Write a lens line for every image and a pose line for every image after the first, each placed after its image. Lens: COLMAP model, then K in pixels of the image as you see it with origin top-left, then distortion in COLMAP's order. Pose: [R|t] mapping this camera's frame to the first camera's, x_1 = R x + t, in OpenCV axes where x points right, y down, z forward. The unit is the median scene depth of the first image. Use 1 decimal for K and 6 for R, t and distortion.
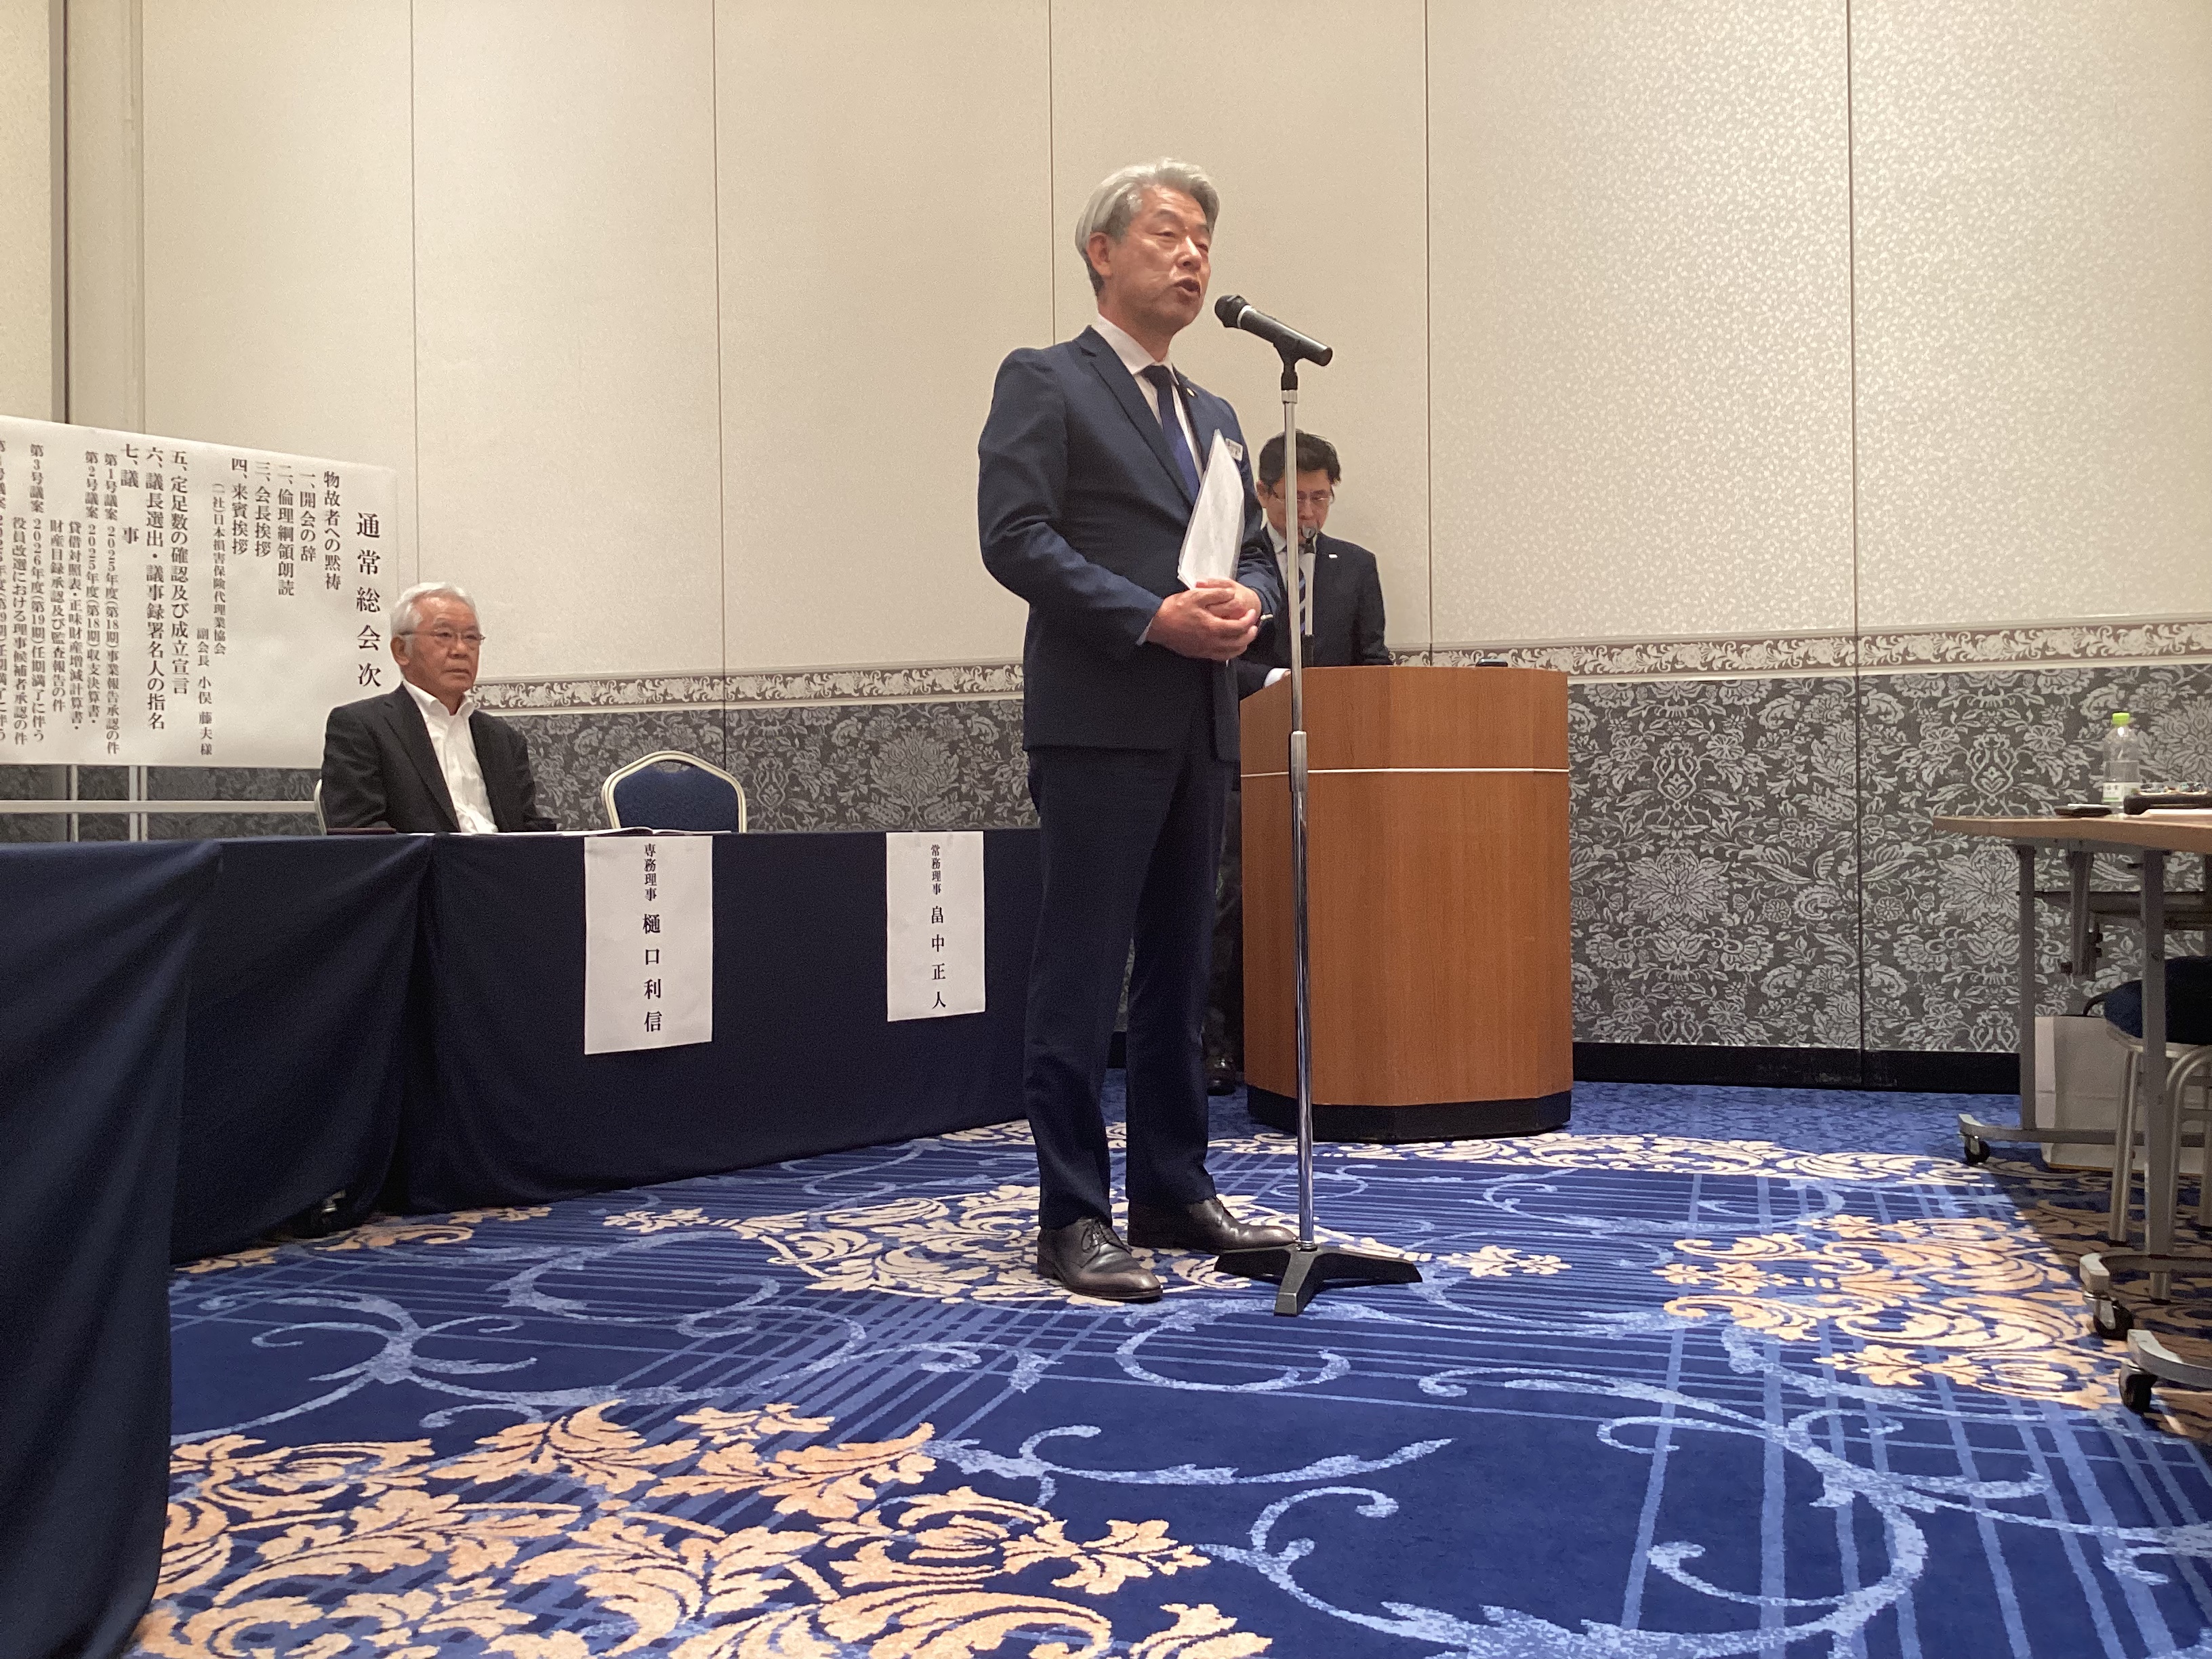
lens RADIAL K [[2023.3, 0, 1111.4], [0, 2023.3, 819.6], [0, 0, 1]] dist [0.087726, -0.188783]
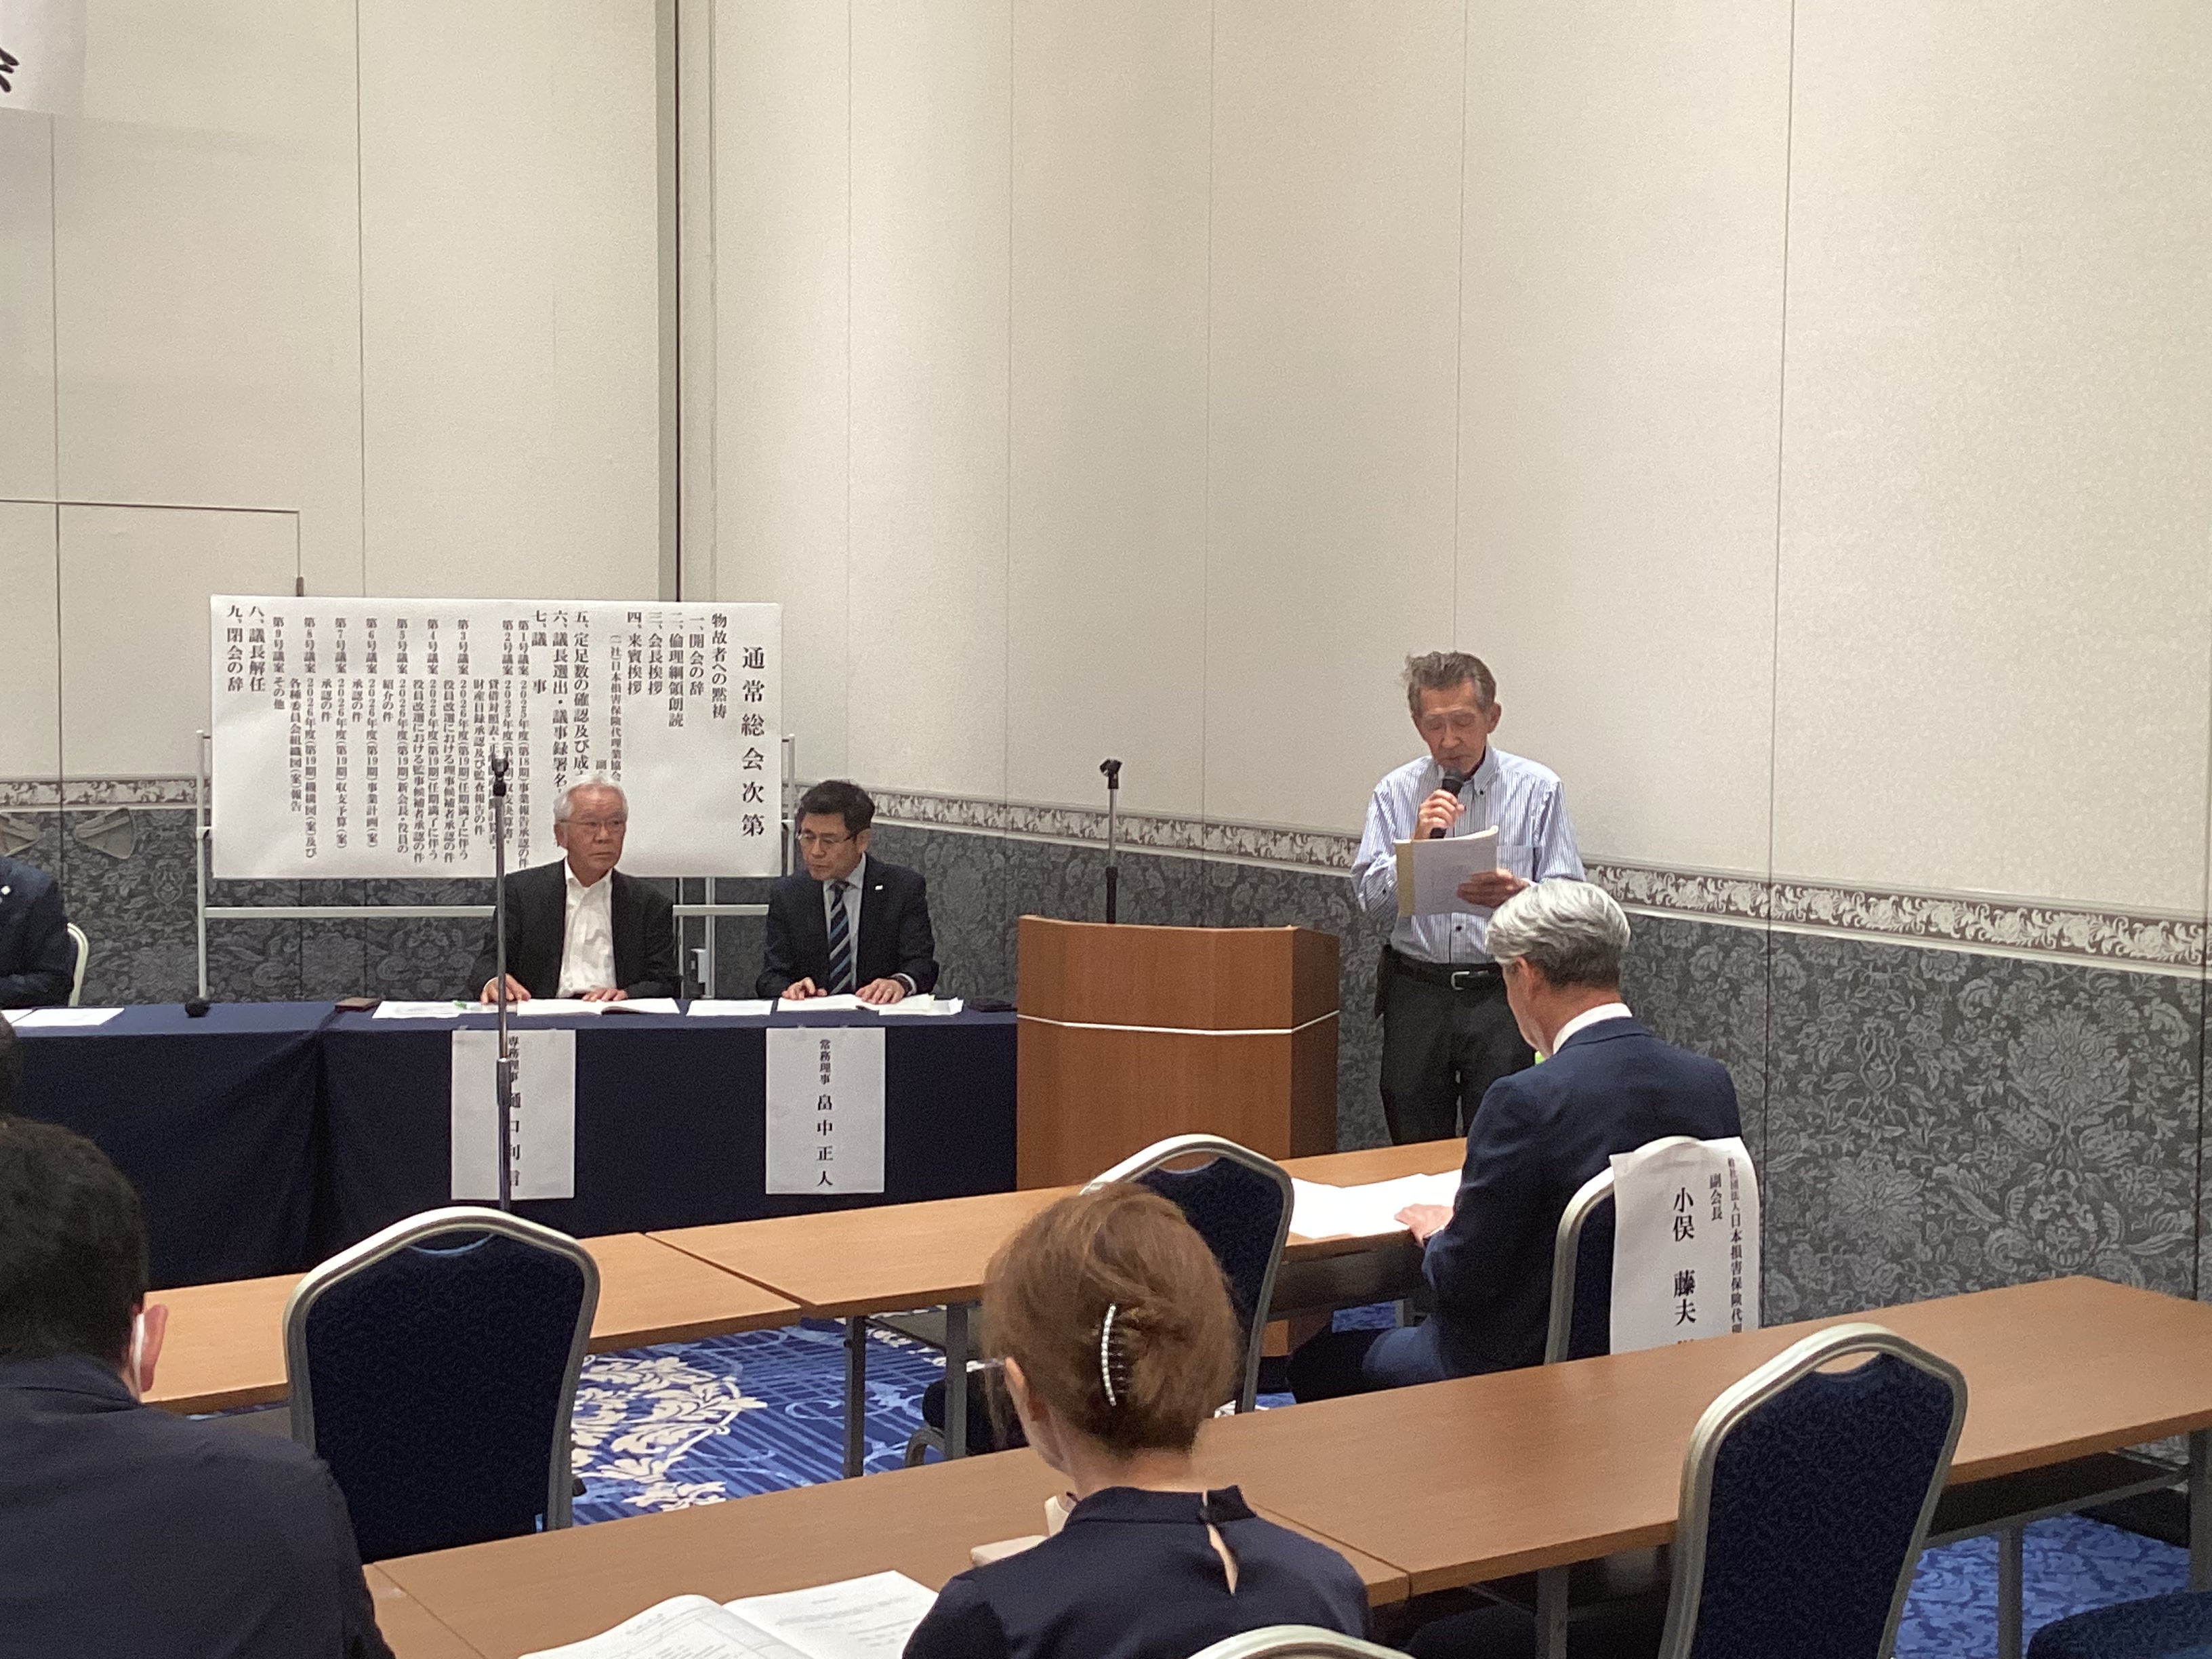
lens RADIAL K [[2842.6, 0, 1109.3], [0, 2842.6, 812.2], [0, 0, 1]] dist [0.097137, -0.102753]
pose [[0.769368, 0.054052, -0.636515, 1.161915], [-0.015692, 0.997712, 0.065758, -0.247185], [0.638613, -0.040604, 0.768456, -0.108709]]
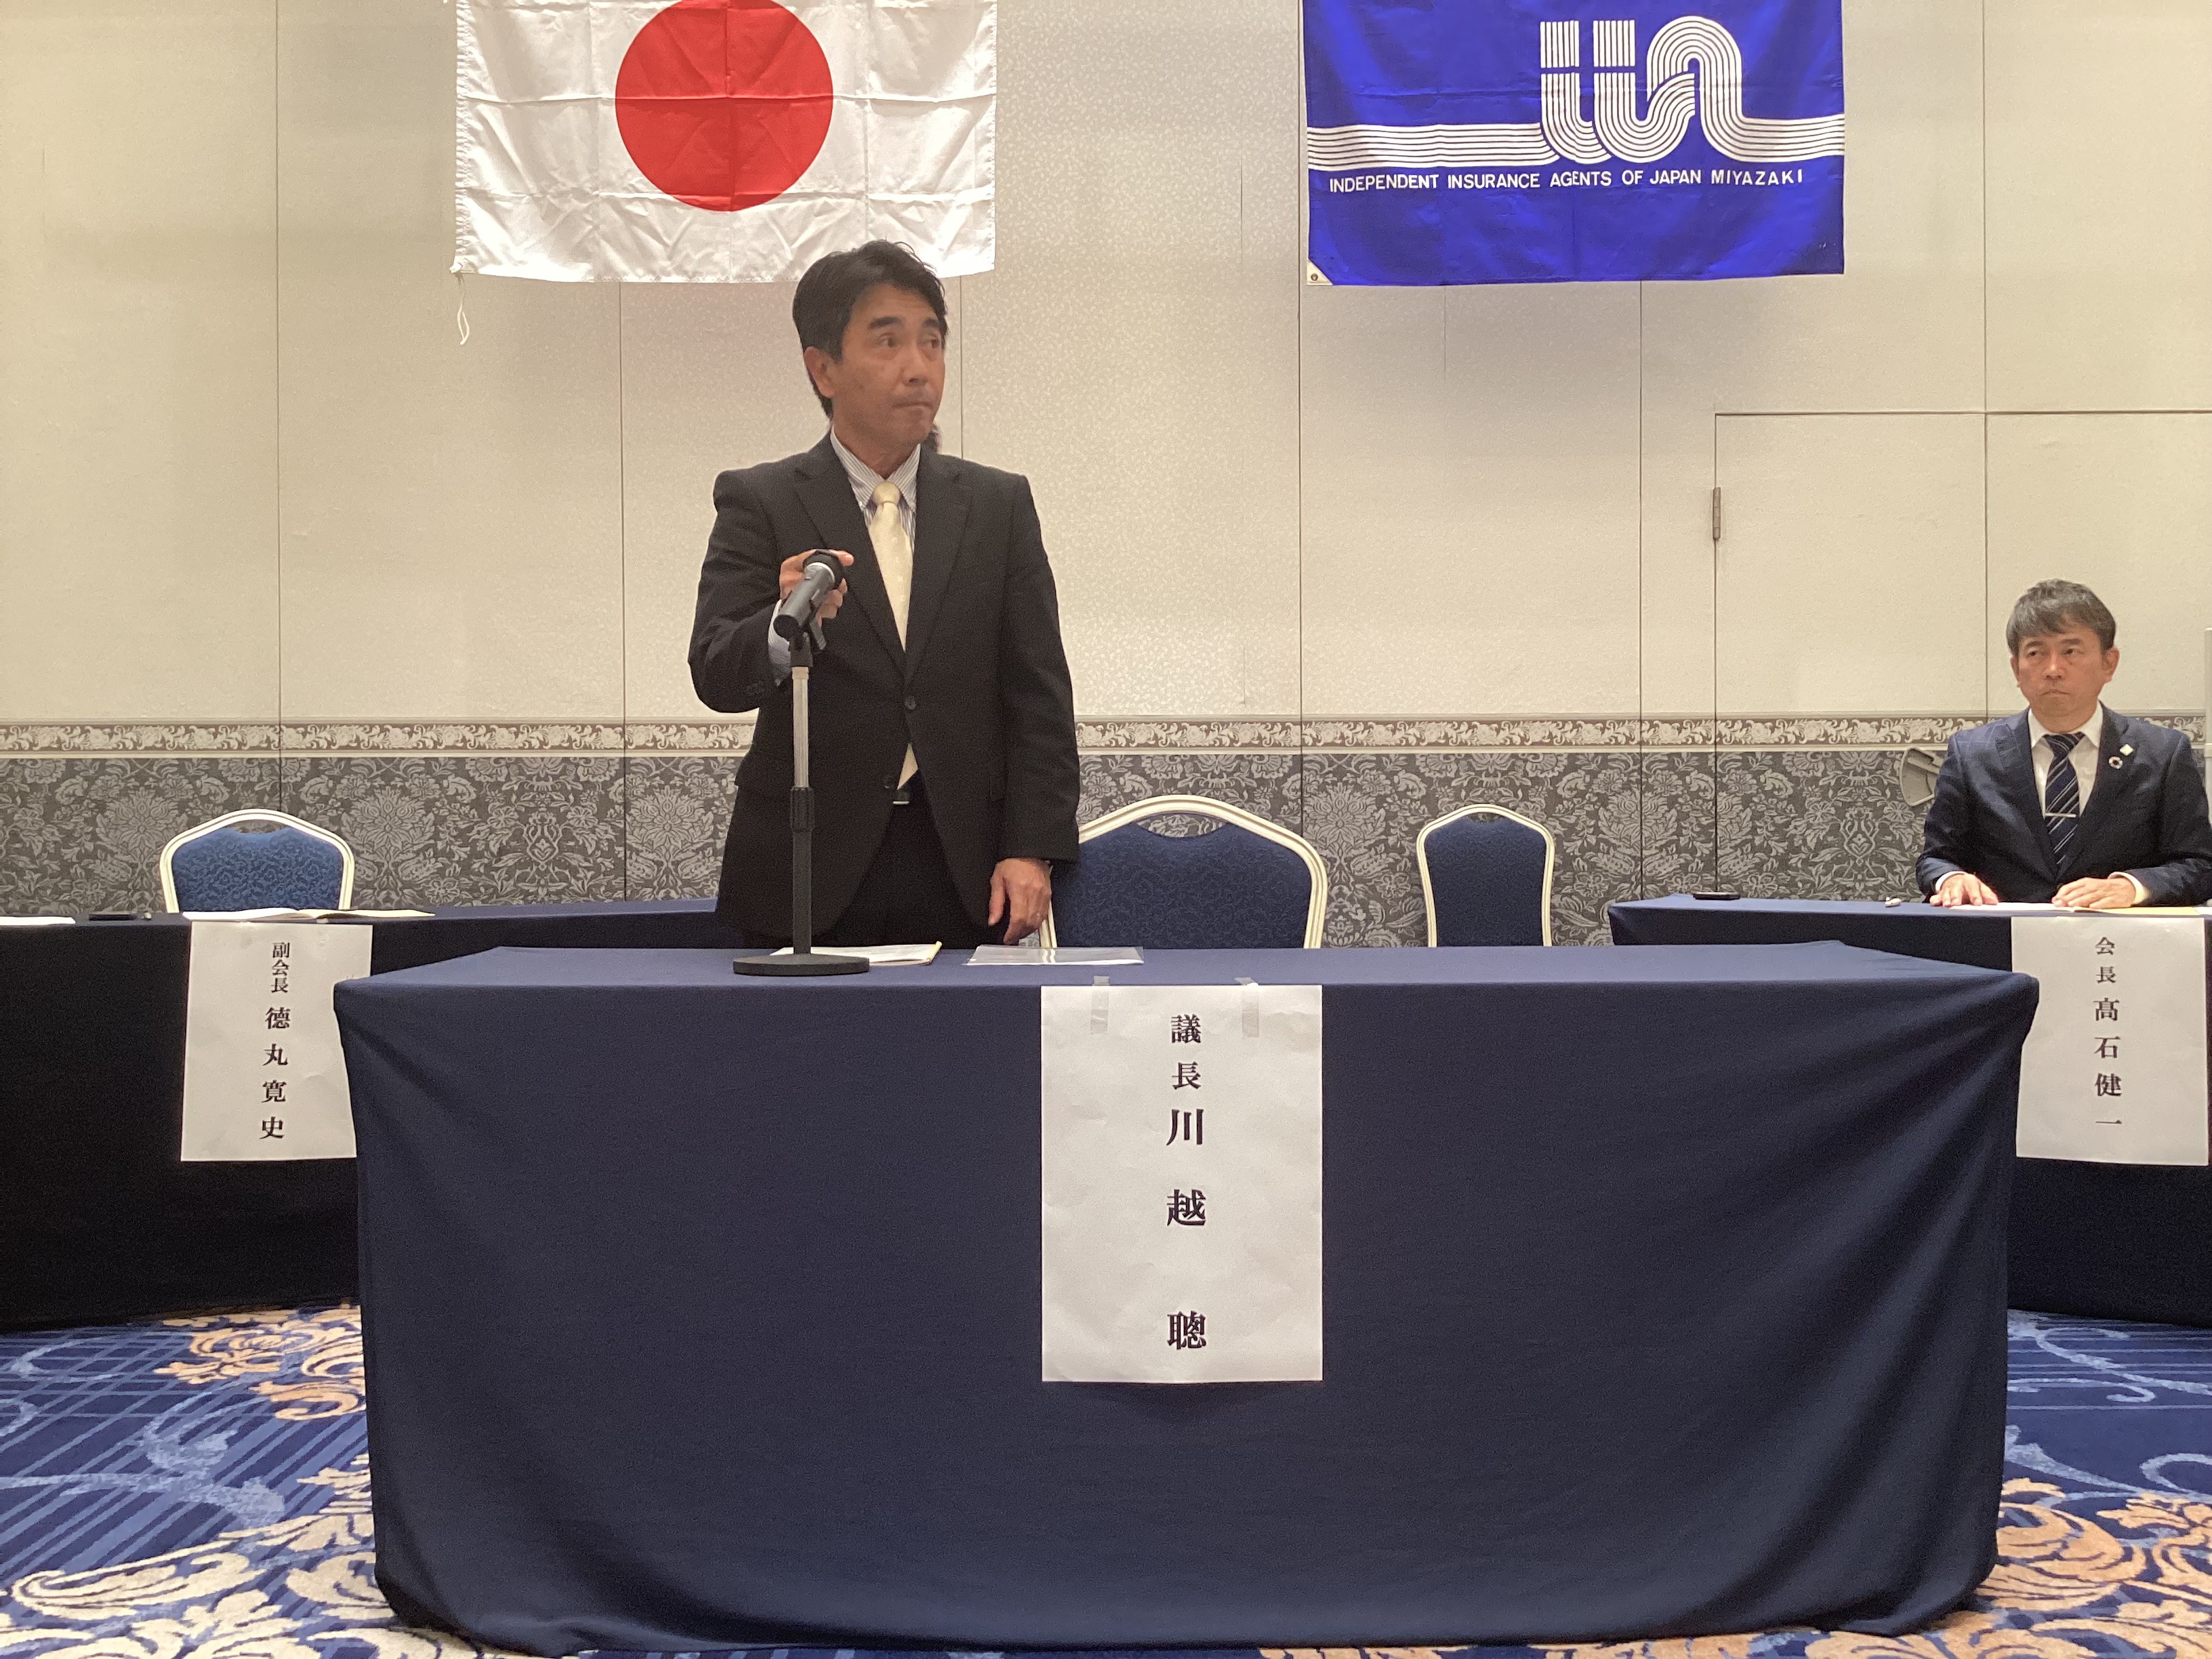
lens RADIAL K [[2023.3, 0, 1111.4], [0, 2023.3, 819.6], [0, 0, 1]] dist [0.087726, -0.188783]
pose [[0.298173, 0.005705, -0.954495, 0.243229], [0.003919, 0.999966, 0.007200, -0.037162], [0.954504, -0.005887, 0.298141, 0.077939]]
